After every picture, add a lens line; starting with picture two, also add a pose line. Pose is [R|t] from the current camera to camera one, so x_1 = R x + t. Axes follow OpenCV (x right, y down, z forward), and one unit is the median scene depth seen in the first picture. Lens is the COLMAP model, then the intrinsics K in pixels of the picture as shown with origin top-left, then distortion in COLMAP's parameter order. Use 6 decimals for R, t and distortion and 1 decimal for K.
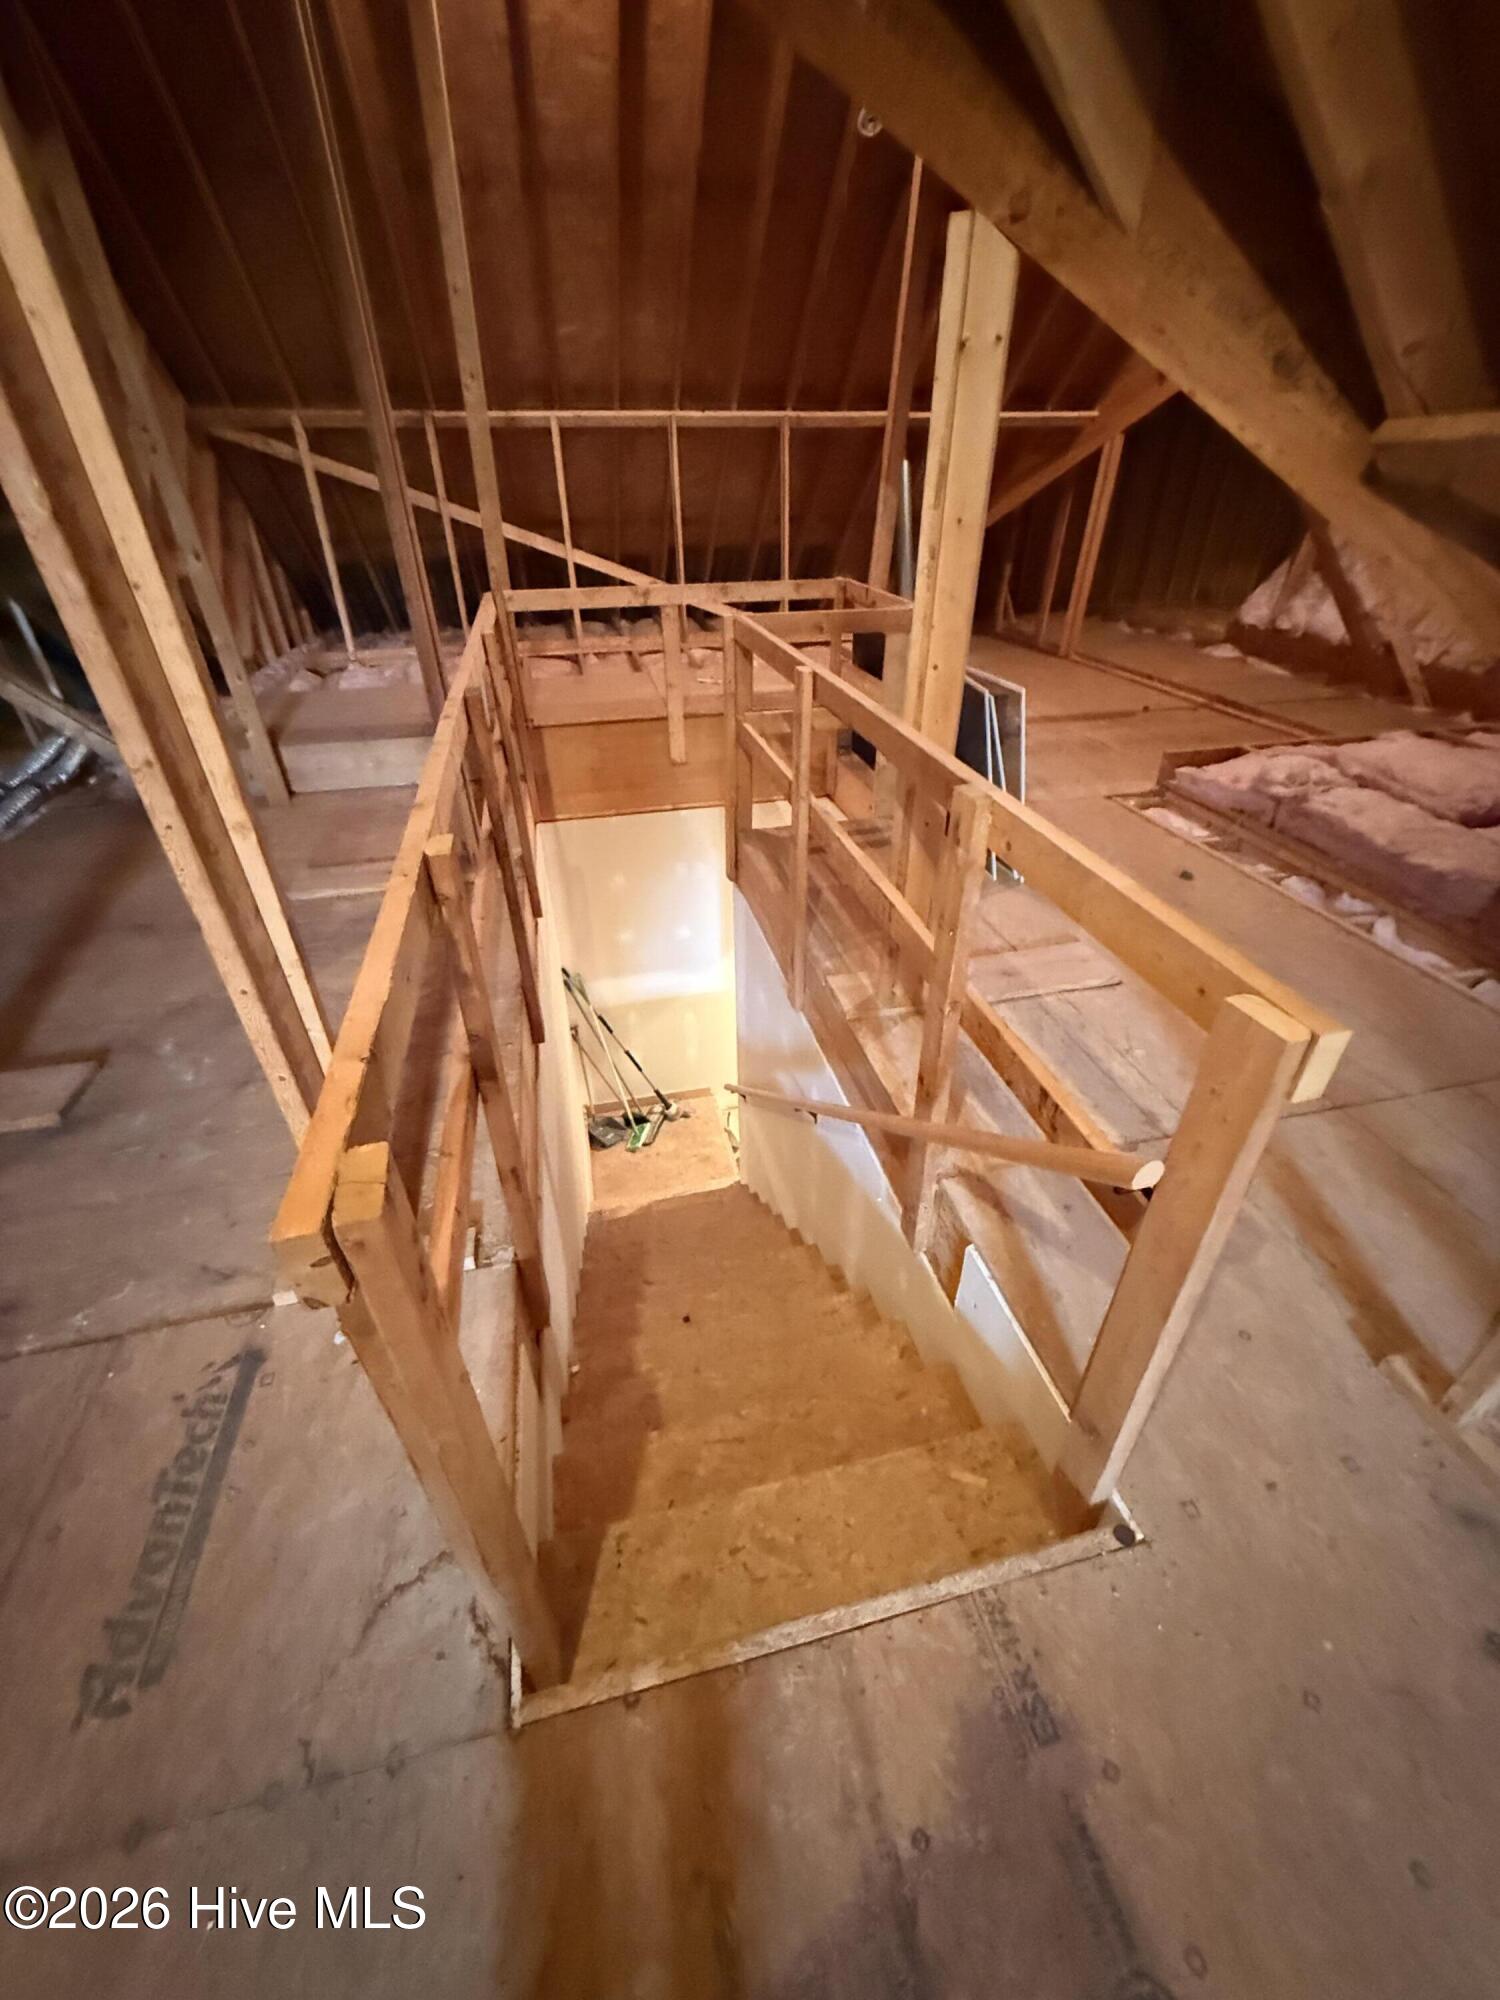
lens RADIAL K [[797.0, 0, 750.6], [0, 797.0, 994.2], [0, 0, 1]] dist [0.000421, -0.000054]
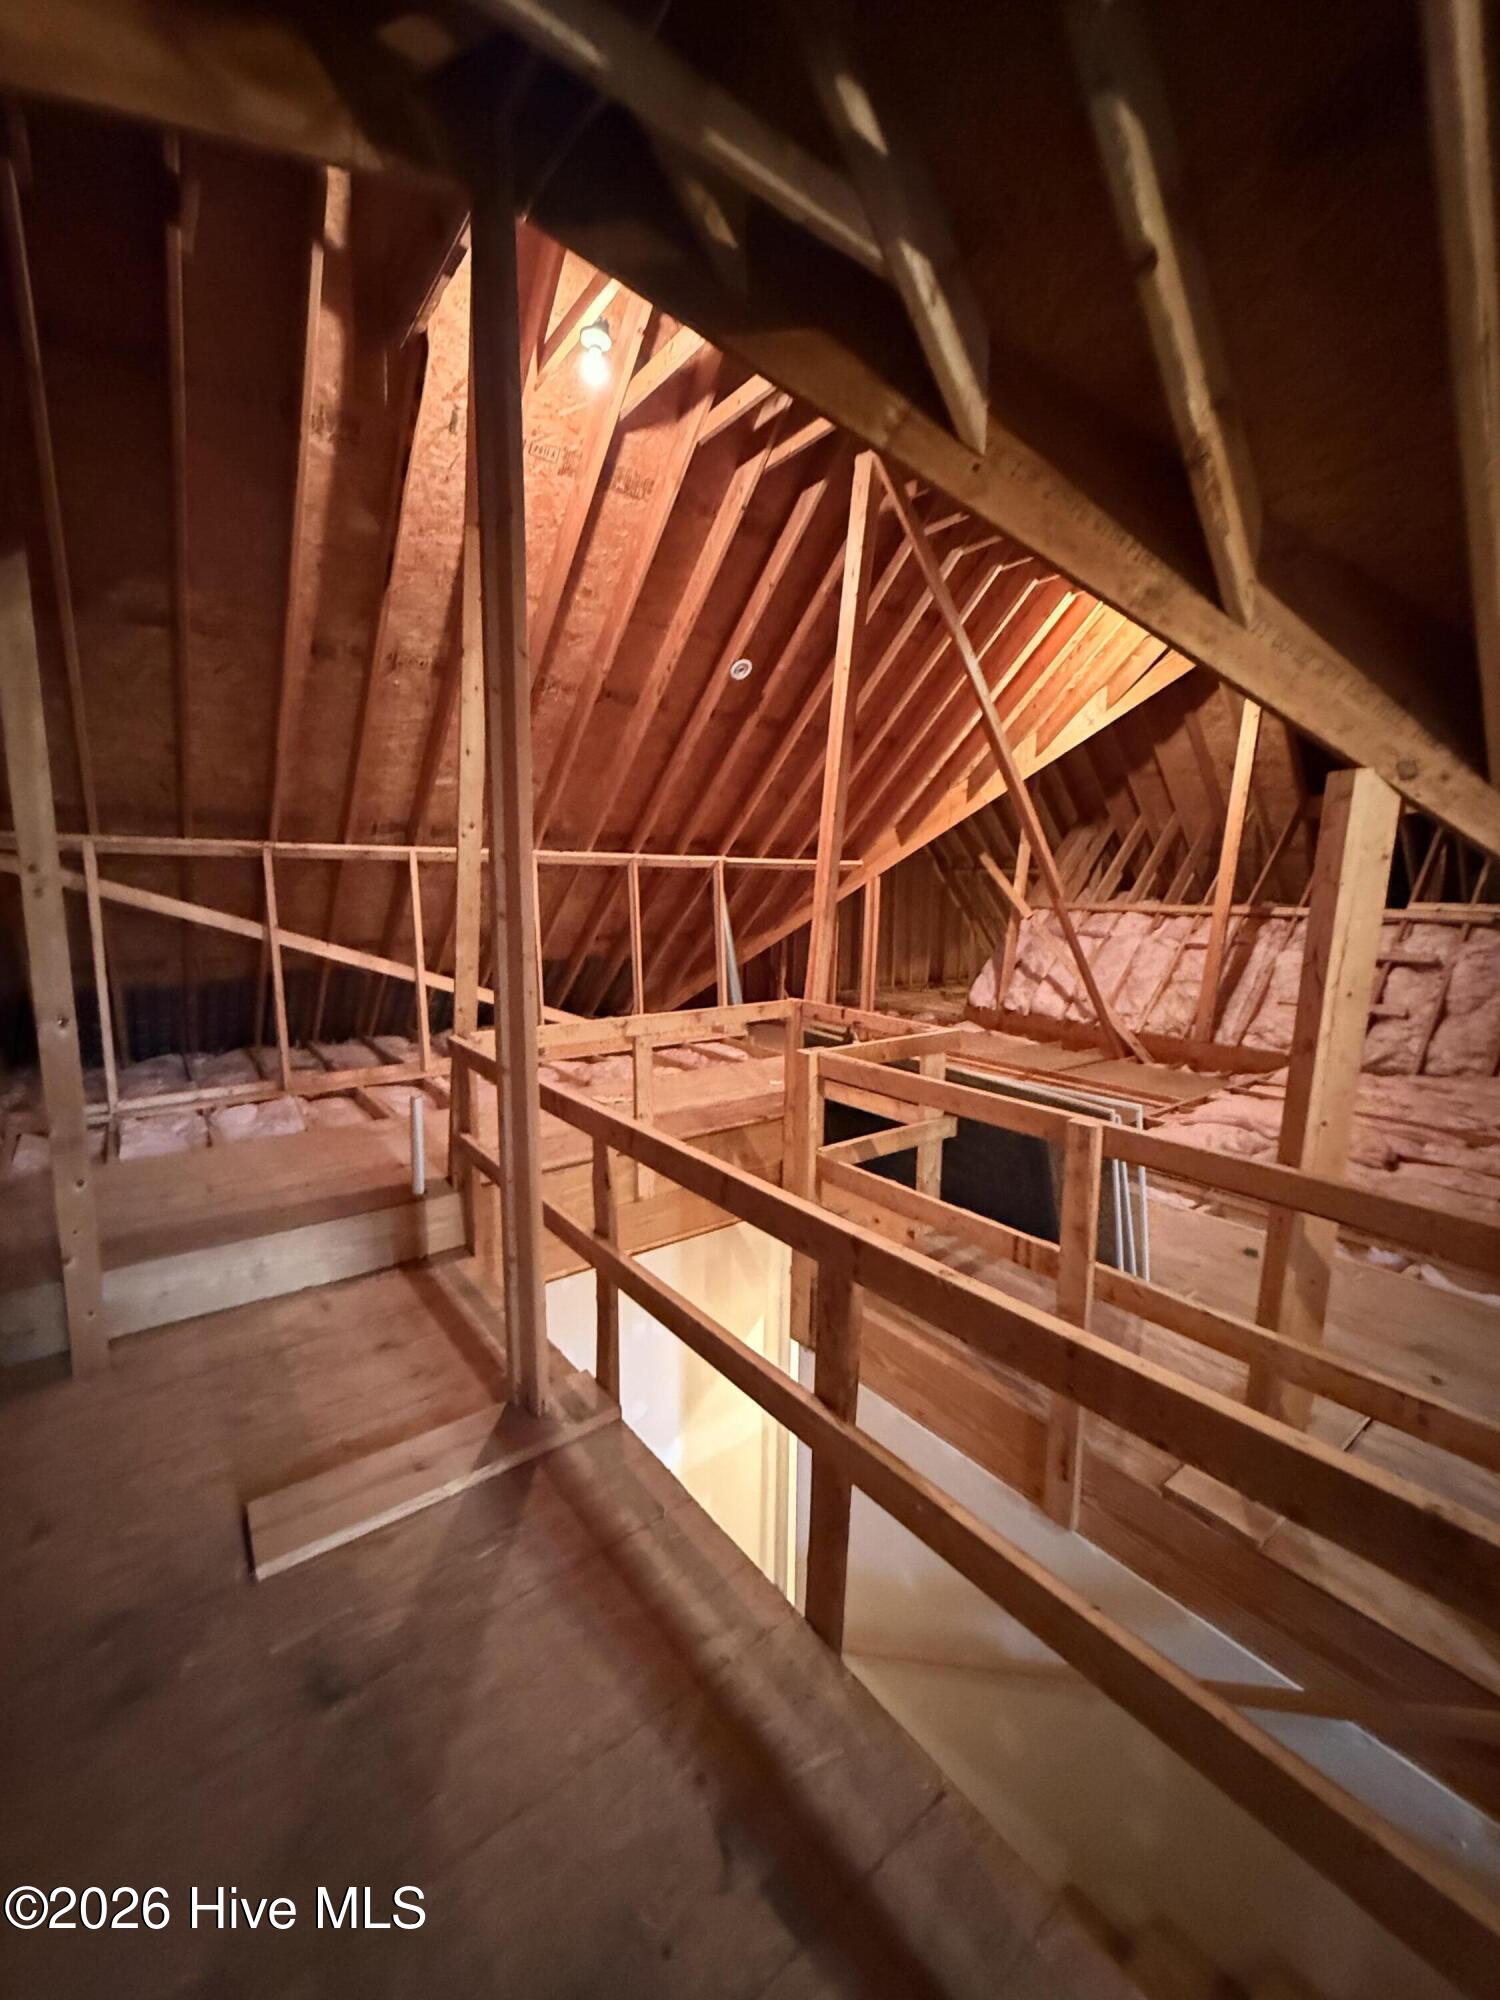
lens RADIAL K [[797.0, 0, 750.6], [0, 797.0, 994.2], [0, 0, 1]] dist [0.000421, -0.000054]
pose [[0.910581, -0.038995, 0.411487, -0.266537], [0.211324, 0.899508, -0.382396, -0.110542], [-0.355224, 0.435160, 0.827316, 0.128067]]
